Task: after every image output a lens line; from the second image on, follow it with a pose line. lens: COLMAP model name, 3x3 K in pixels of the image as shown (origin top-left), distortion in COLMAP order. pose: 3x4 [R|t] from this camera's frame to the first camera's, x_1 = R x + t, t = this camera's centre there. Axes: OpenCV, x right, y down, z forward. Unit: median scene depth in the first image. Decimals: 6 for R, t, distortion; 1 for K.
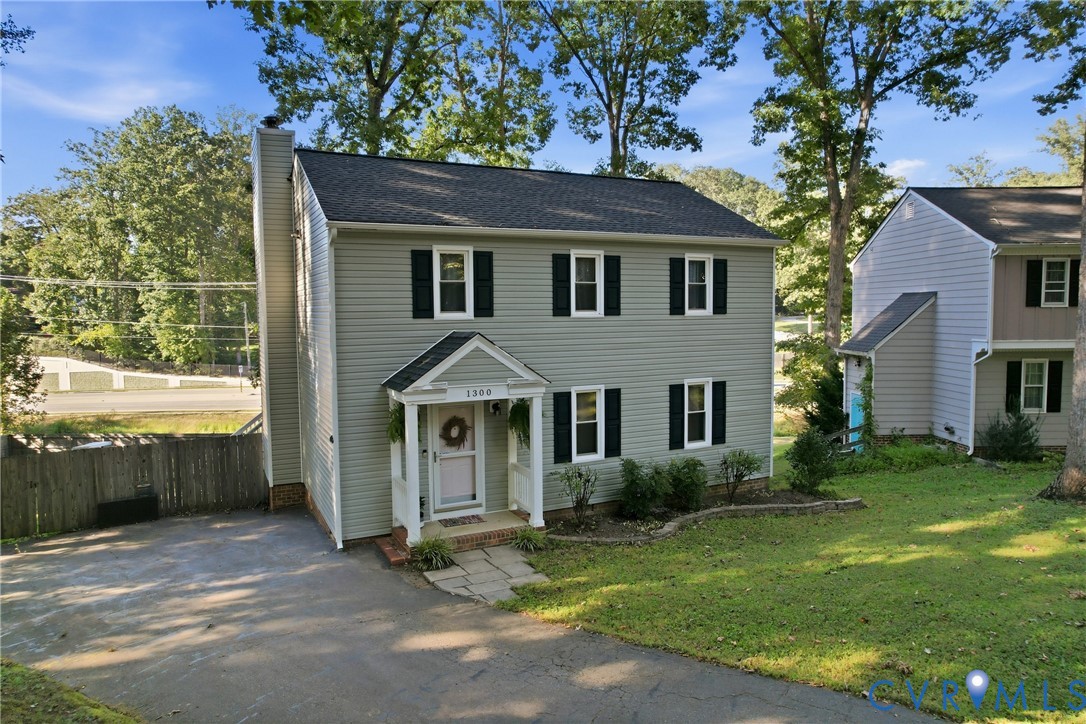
lens RADIAL K [[694.3, 0, 543.0], [0, 694.3, 362.0], [0, 0, 1]] dist [-0.077860, 0.069326]
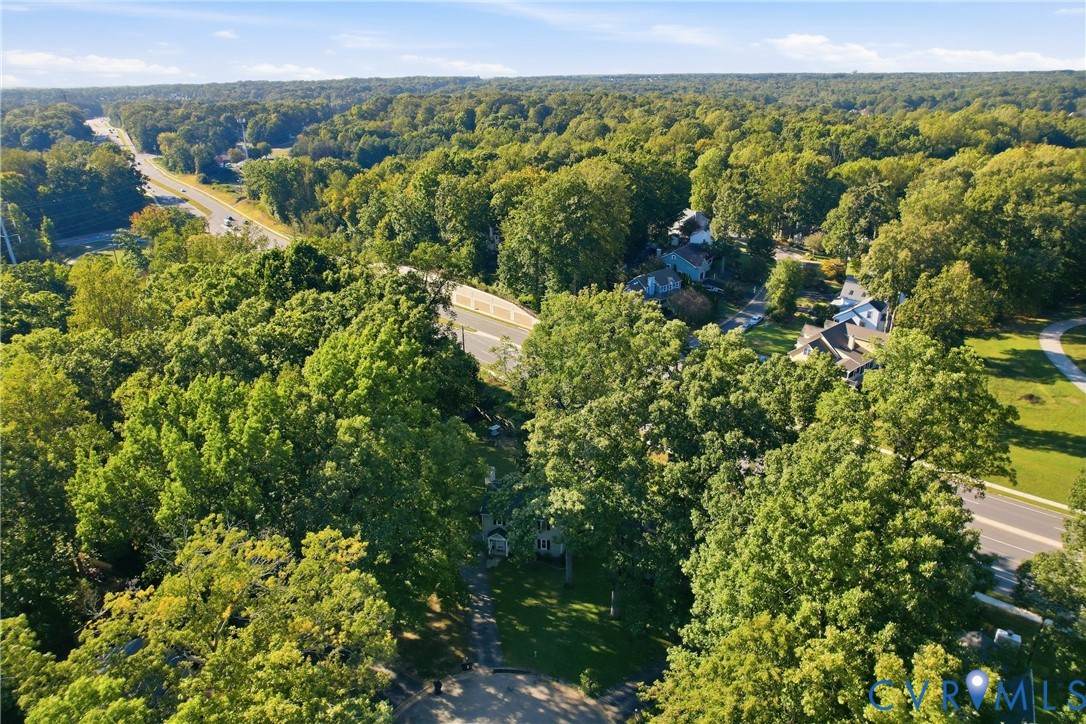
lens RADIAL K [[694.3, 0, 543.0], [0, 694.3, 362.0], [0, 0, 1]] dist [-0.077860, 0.069326]
pose [[0.800185, 0.230553, -0.553668, 3.194938], [-0.040955, 0.942011, 0.333073, -3.416446], [0.598353, -0.243845, 0.763226, -3.138143]]
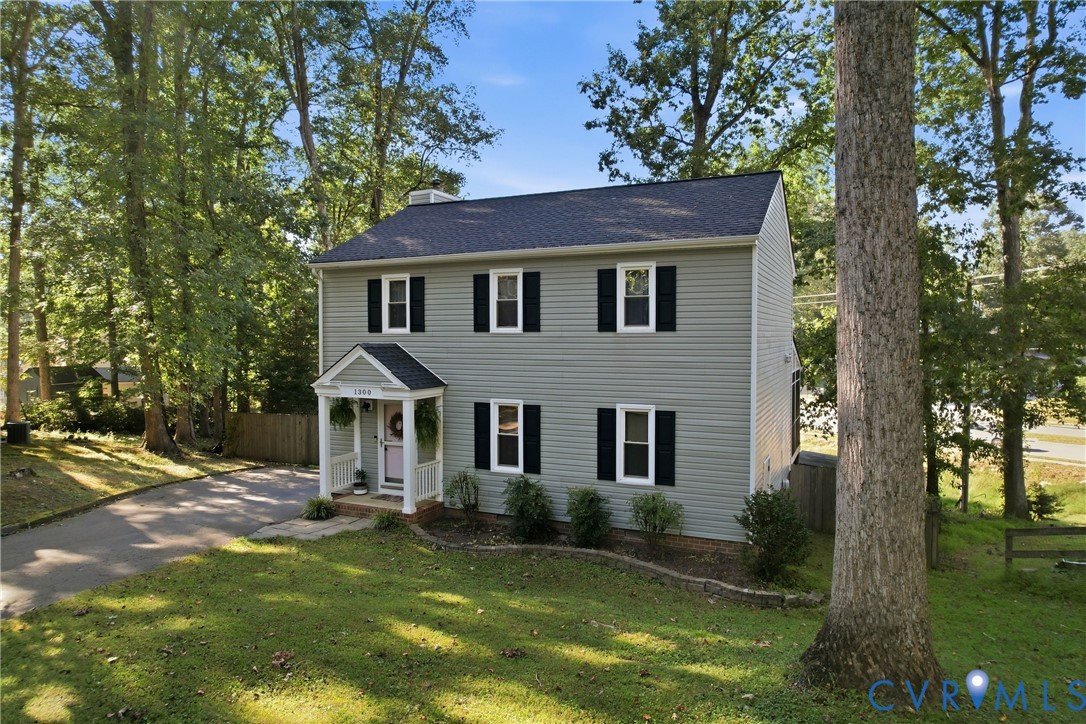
lens RADIAL K [[694.3, 0, 543.0], [0, 694.3, 362.0], [0, 0, 1]] dist [-0.077860, 0.069326]
pose [[0.633011, 0.040026, -0.773108, 0.876763], [-0.060903, 0.998142, 0.001810, -0.025913], [0.771744, 0.045939, 0.634272, 0.373517]]
